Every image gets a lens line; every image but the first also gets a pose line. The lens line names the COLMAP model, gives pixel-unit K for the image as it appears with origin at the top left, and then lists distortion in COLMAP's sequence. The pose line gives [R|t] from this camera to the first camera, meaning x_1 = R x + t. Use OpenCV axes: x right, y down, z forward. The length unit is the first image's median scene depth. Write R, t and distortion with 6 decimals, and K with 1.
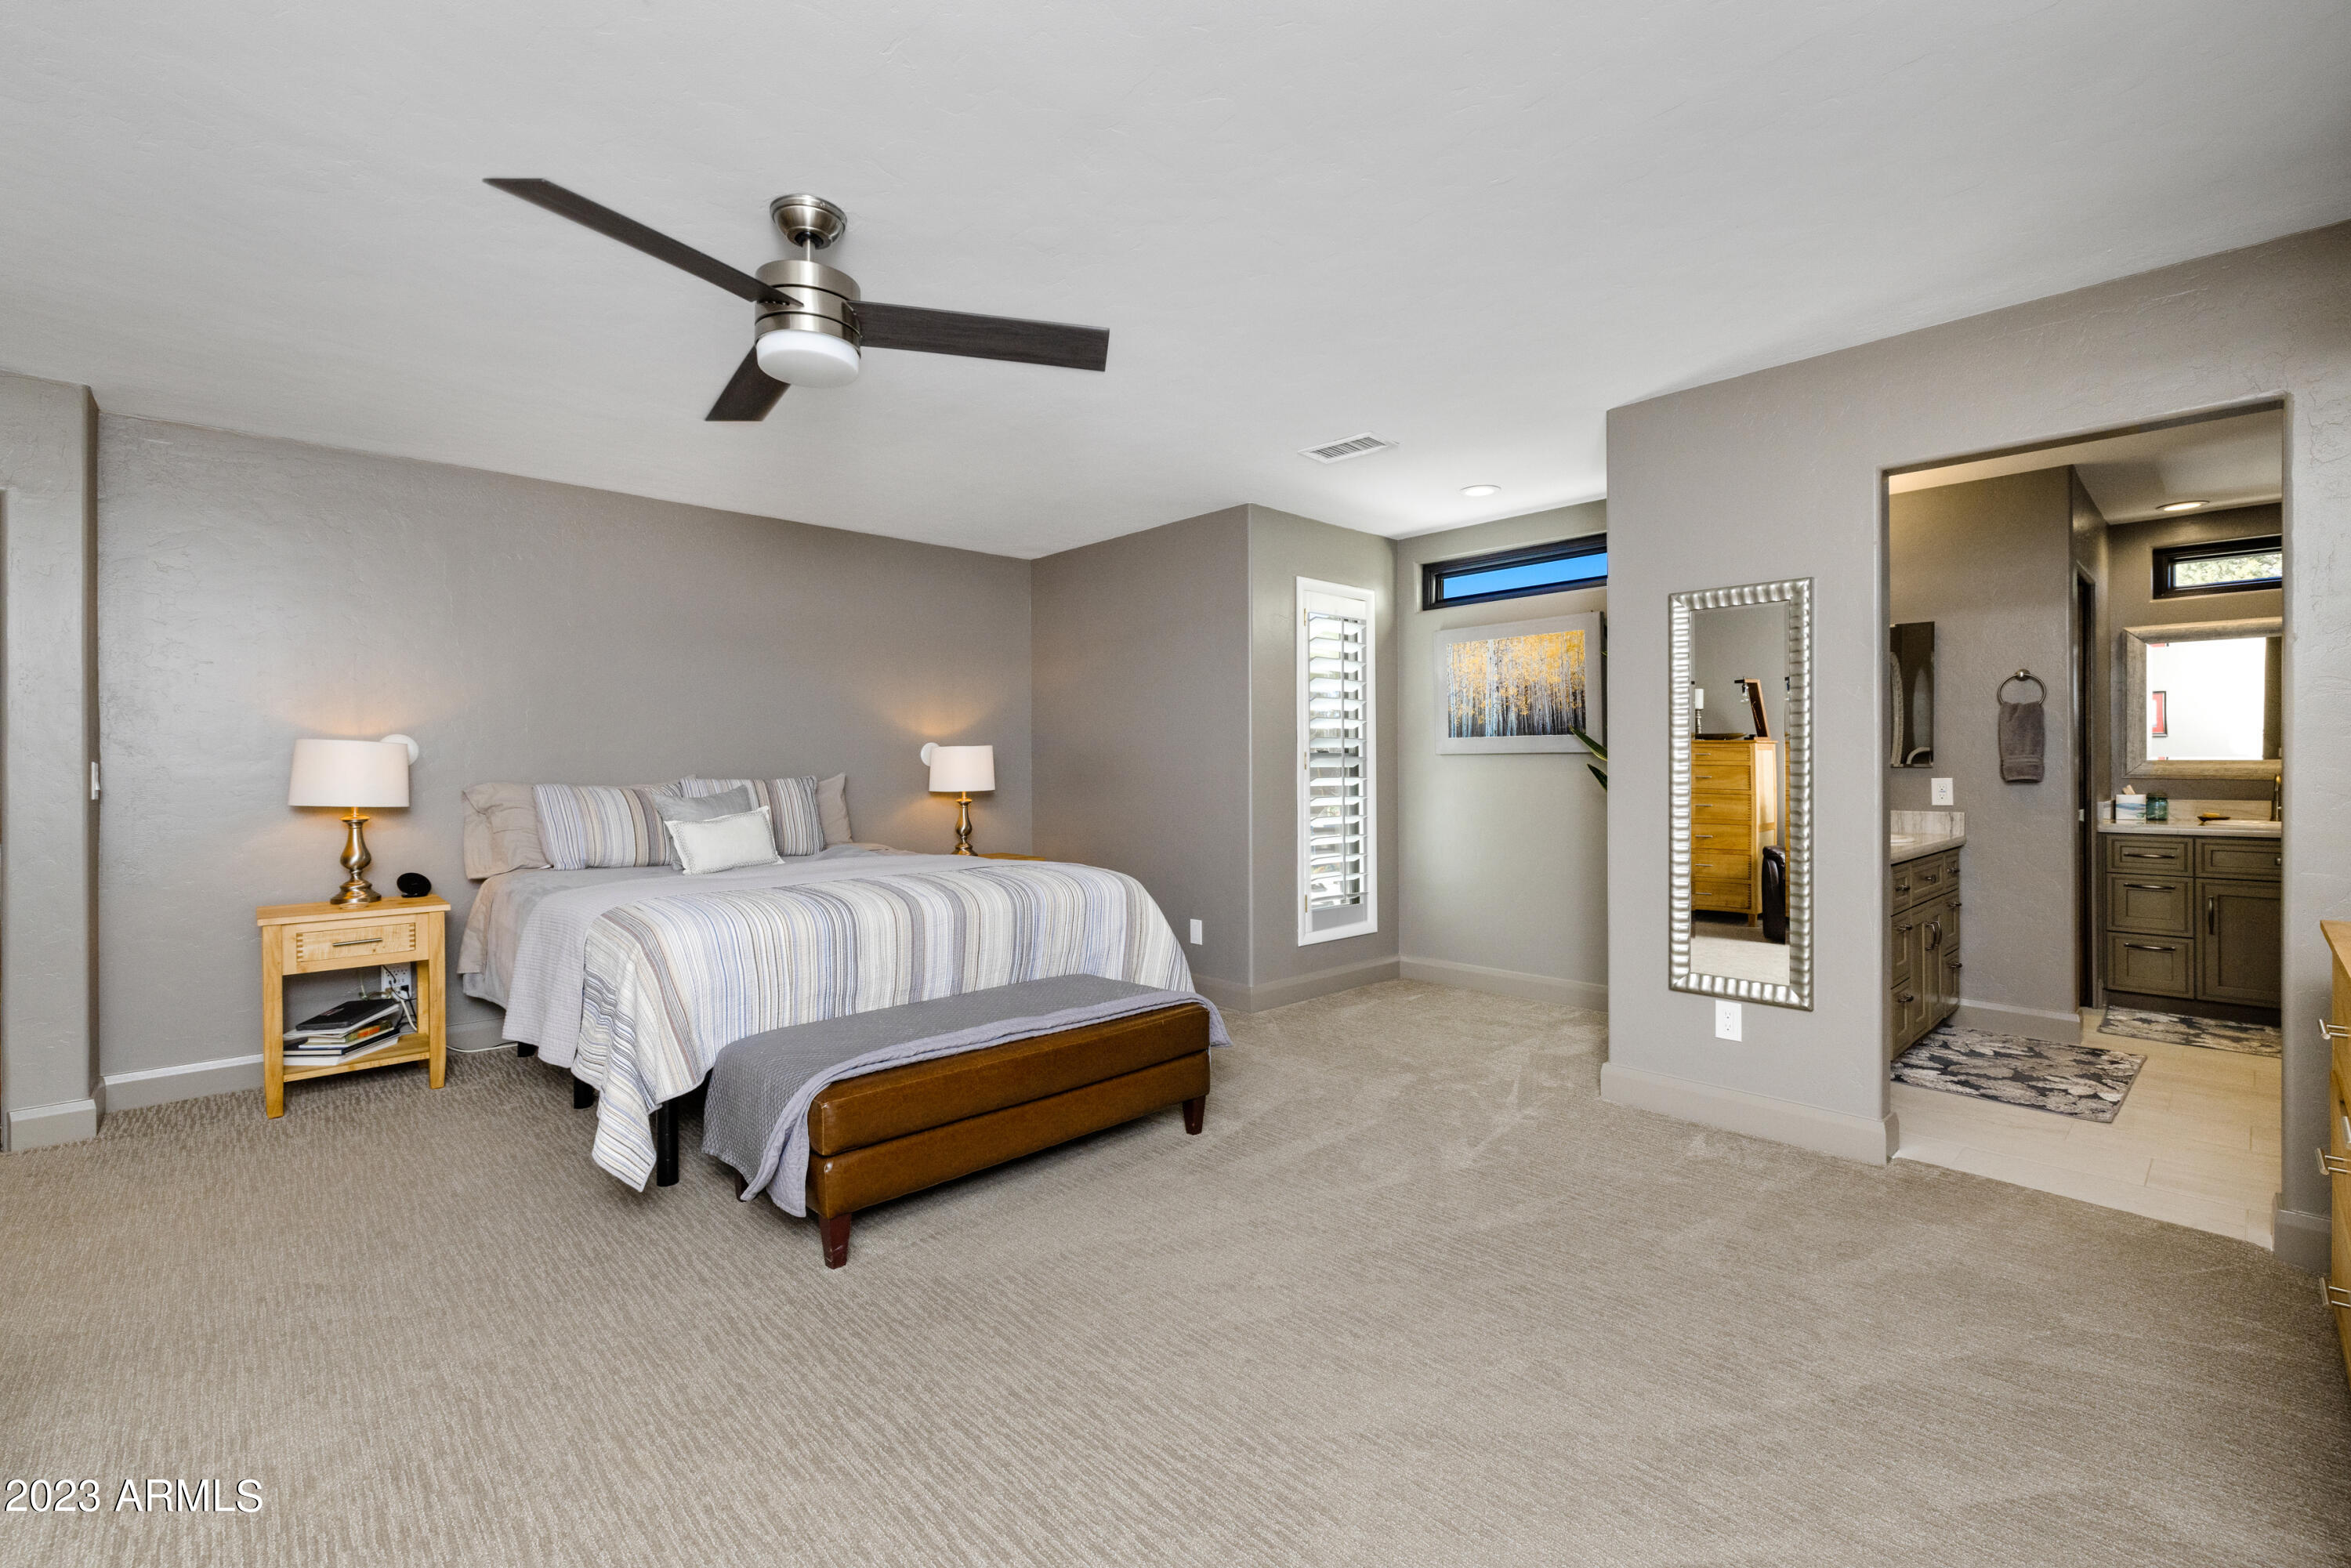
lens RADIAL K [[1039.1, 0, 1173.0], [0, 1039.1, 773.2], [0, 0, 1]] dist [-0.001816, -0.000304]
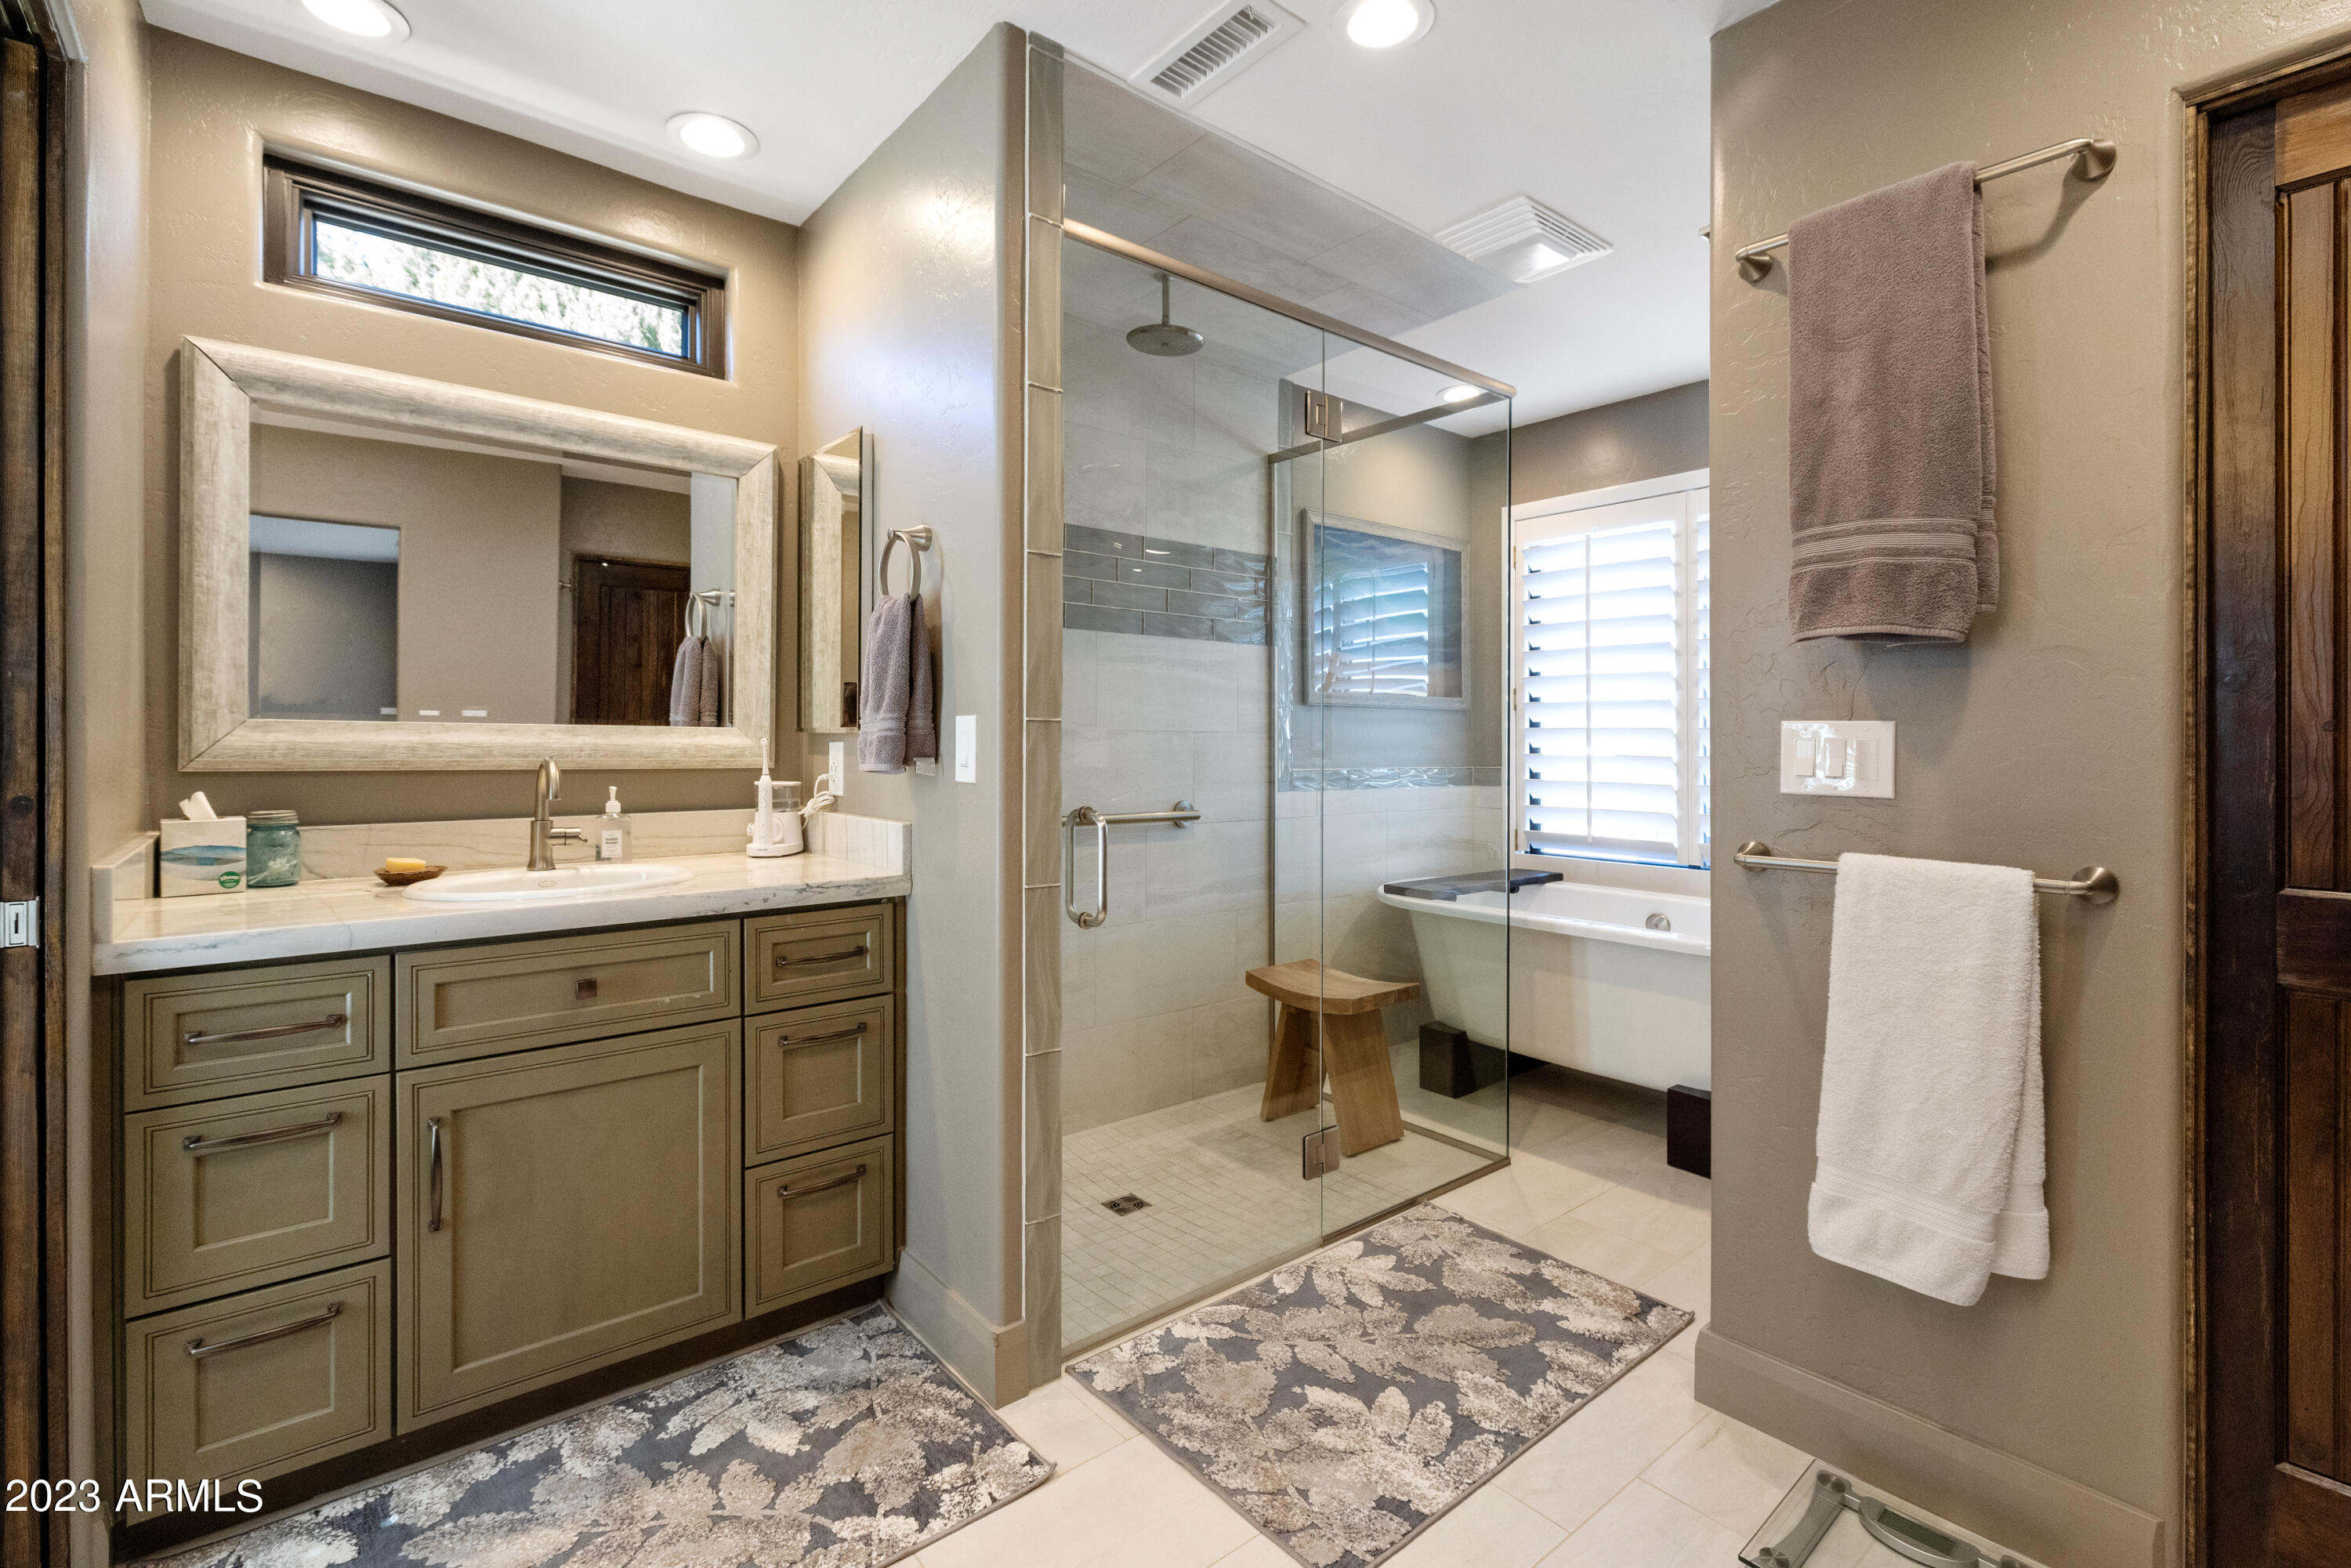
lens RADIAL K [[1039.1, 0, 1177.5], [0, 1039.1, 777.2], [0, 0, 1]] dist [-0.001816, -0.000304]
pose [[0.089266, 0.004232, 0.995999, 0.626698], [0.005780, 0.999972, -0.004767, 0.009984], [-0.995991, 0.006183, 0.089240, 0.666000]]
